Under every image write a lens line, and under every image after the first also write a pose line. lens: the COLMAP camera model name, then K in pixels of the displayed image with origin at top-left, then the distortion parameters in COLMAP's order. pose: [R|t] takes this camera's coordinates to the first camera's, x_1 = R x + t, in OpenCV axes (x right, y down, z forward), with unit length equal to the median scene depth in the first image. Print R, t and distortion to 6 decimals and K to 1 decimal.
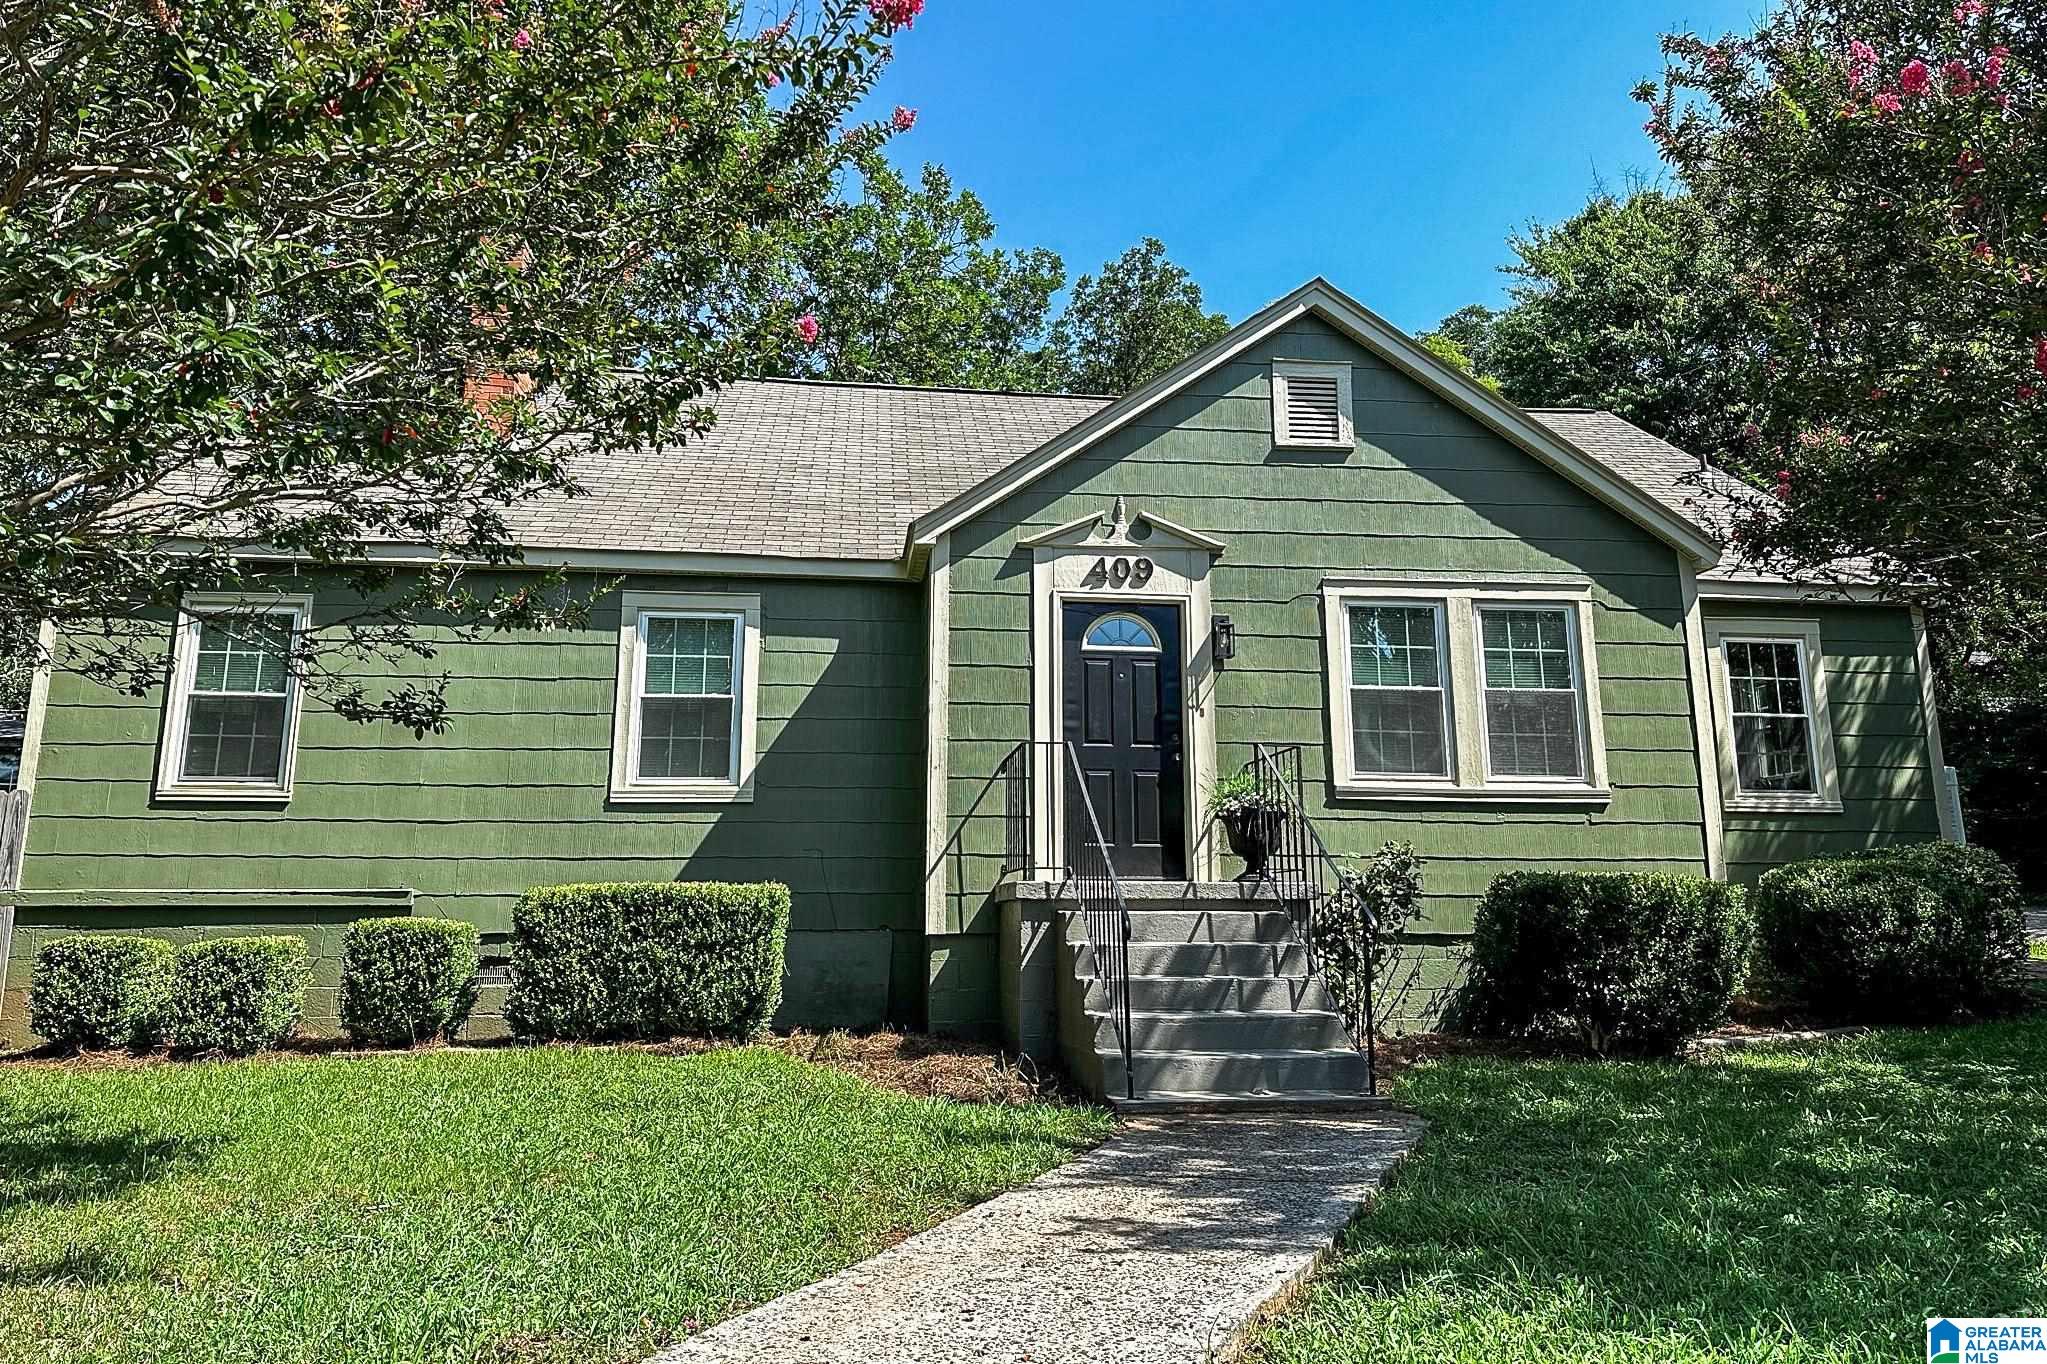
lens RADIAL K [[1431.1, 0, 1018.1], [0, 1431.1, 594.0], [0, 0, 1]] dist [0.113797, -0.172739]
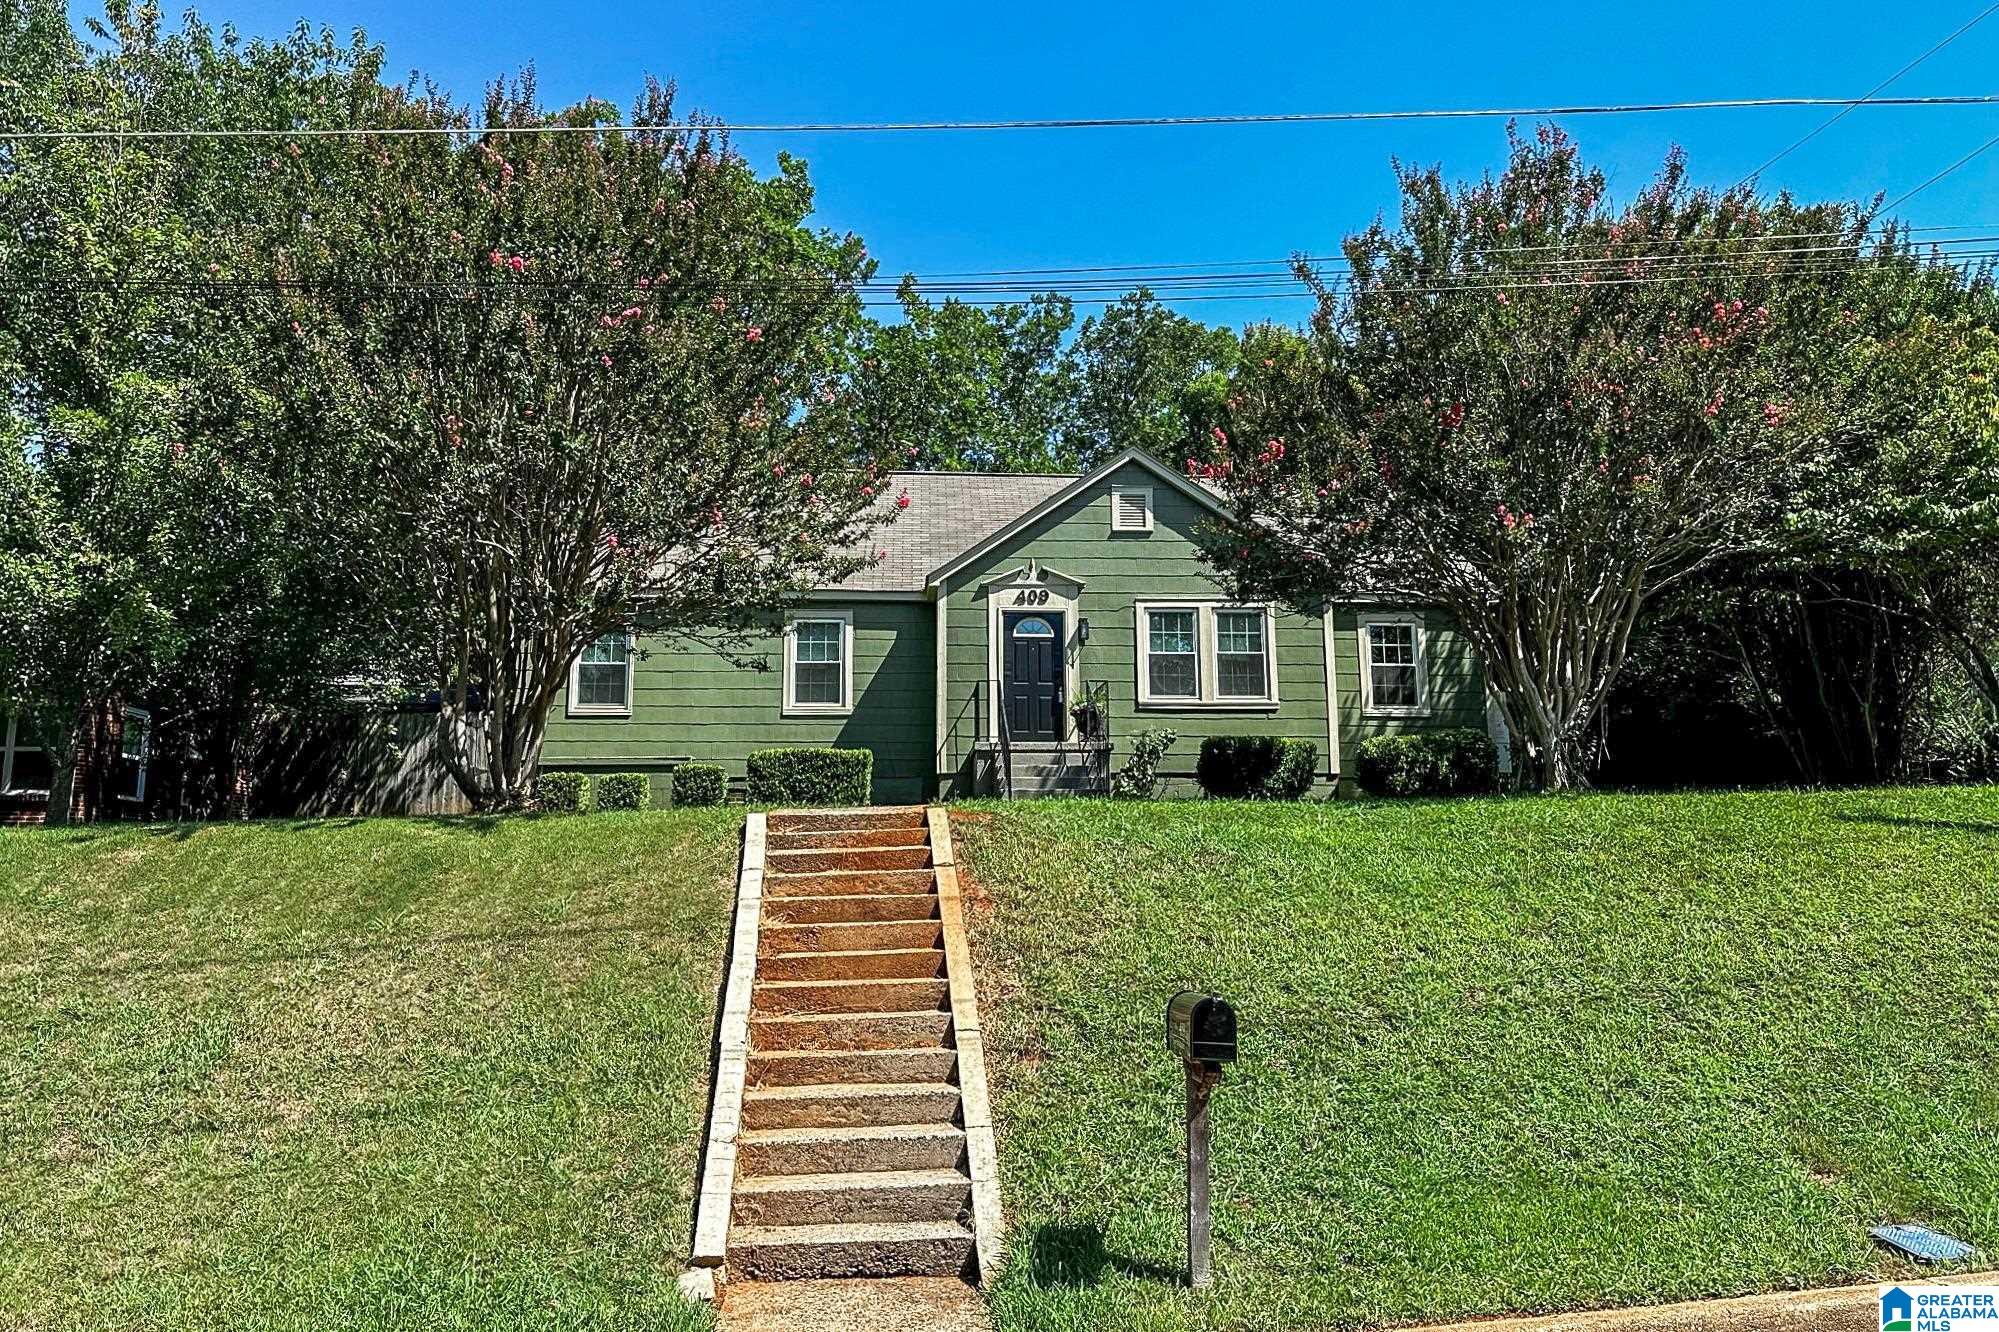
lens RADIAL K [[1436.9, 0, 980.5], [0, 1436.9, 626.2], [0, 0, 1]] dist [0.125234, -0.193171]
pose [[0.997938, -0.014762, -0.062457, 0.123399], [0.017297, 0.999040, 0.040246, -0.056671], [0.061803, -0.041243, 0.997236, -1.005034]]
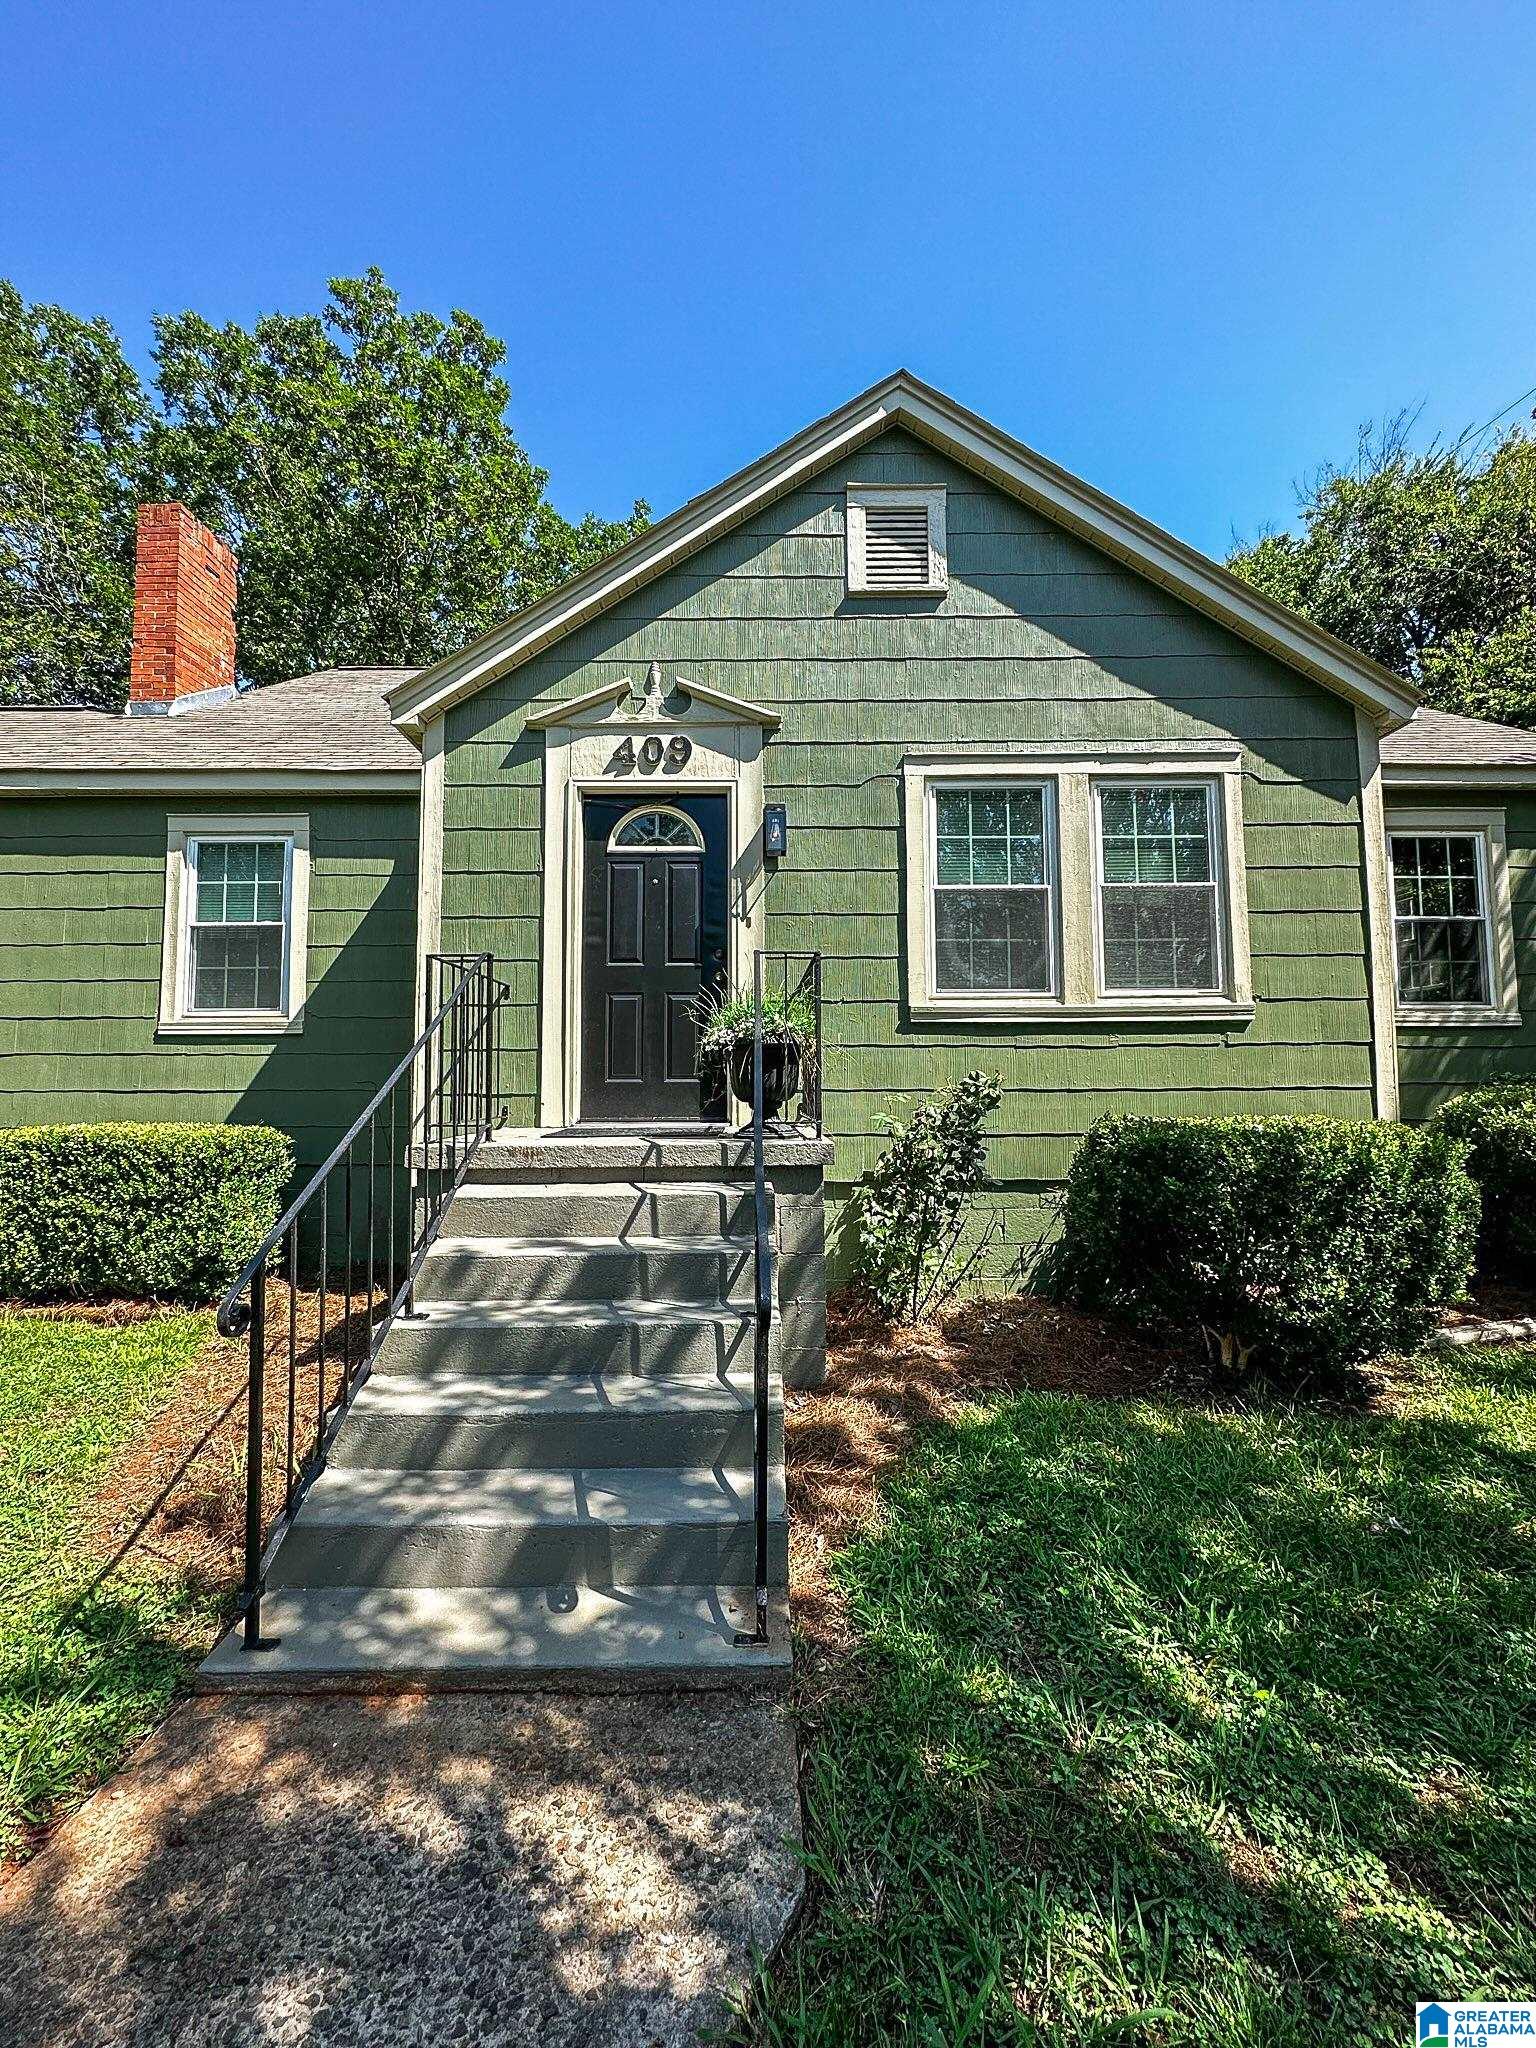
lens RADIAL K [[814.4, 0, 753.3], [0, 814.4, 1028.6], [0, 0, 1]] dist [-0.001969, -0.000062]
pose [[0.993727, -0.011932, -0.111197, 0.179041], [0.028978, 0.987806, 0.152970, 0.070313], [0.108016, -0.155233, 0.981955, 0.519419]]
